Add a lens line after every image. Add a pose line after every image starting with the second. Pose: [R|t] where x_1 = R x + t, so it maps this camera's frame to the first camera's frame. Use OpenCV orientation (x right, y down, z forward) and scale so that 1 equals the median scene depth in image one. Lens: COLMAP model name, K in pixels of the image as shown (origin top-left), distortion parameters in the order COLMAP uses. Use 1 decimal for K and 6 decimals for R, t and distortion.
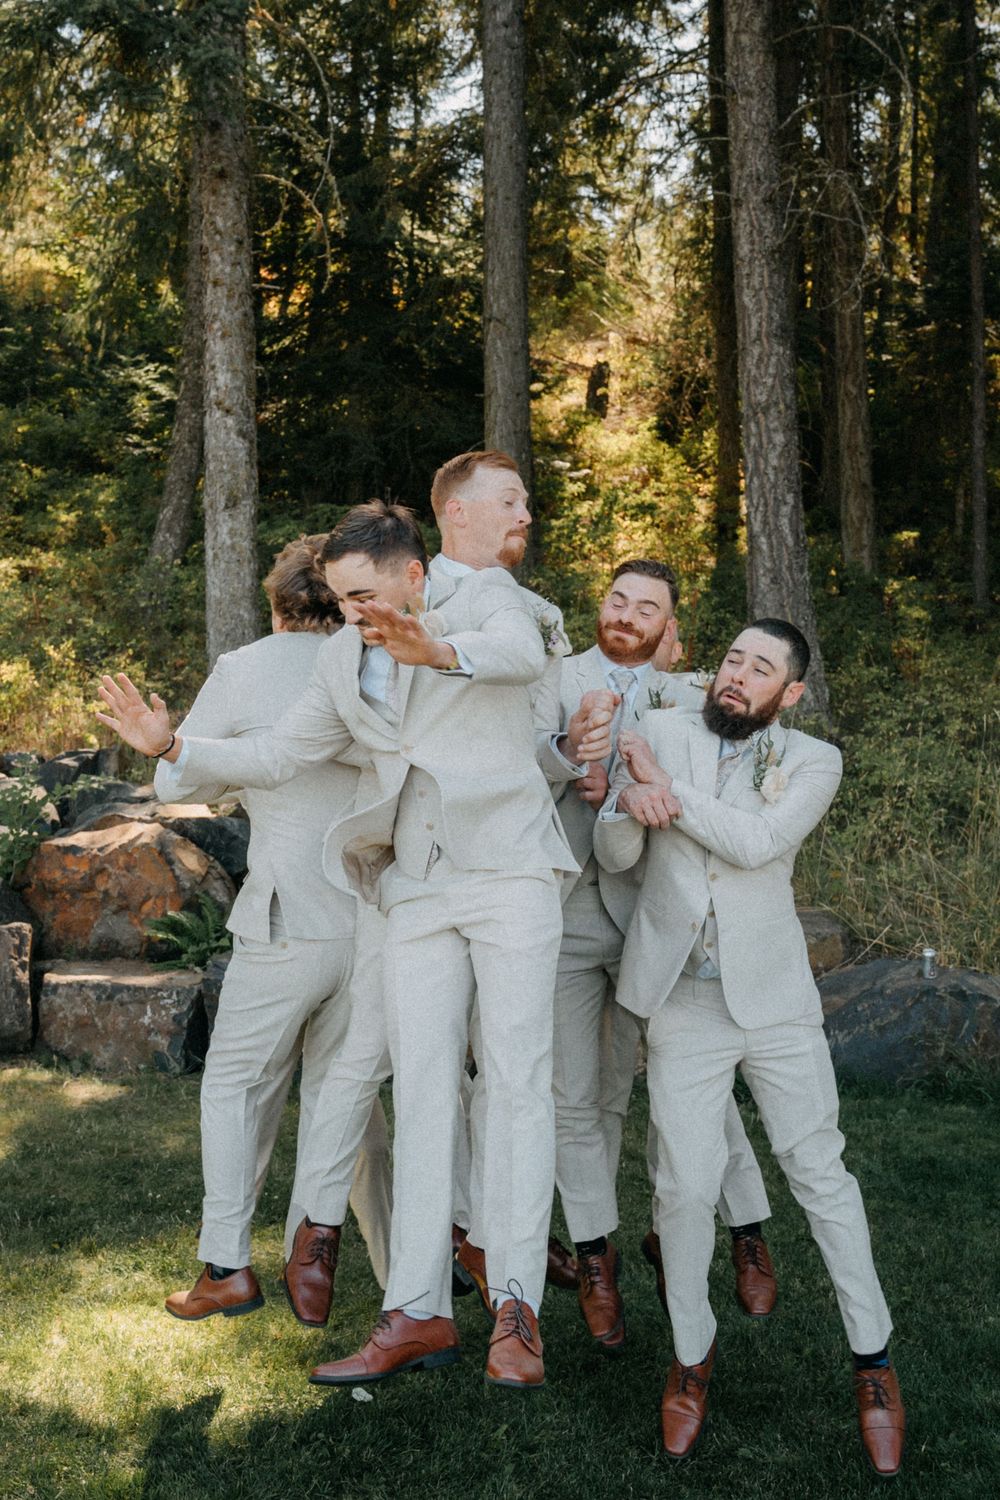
lens RADIAL K [[1734.6, 0, 411.6], [0, 1734.6, 771.7], [0, 0, 1]] dist [-0.017416, 0.000000]
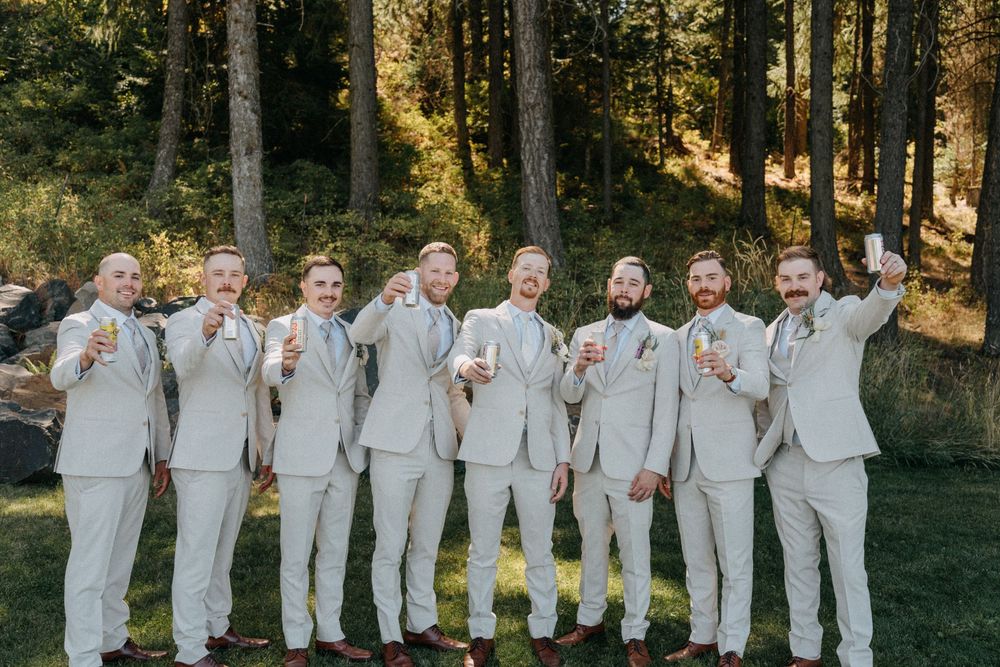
lens RADIAL K [[1034.2, 0, 493.8], [0, 1034.2, 338.6], [0, 0, 1]] dist [0.000432, 0.000000]
pose [[0.962150, -0.022026, 0.271629, -0.138013], [0.014022, 0.999409, 0.031371, 0.001136], [-0.272159, -0.026375, 0.961891, -0.049102]]
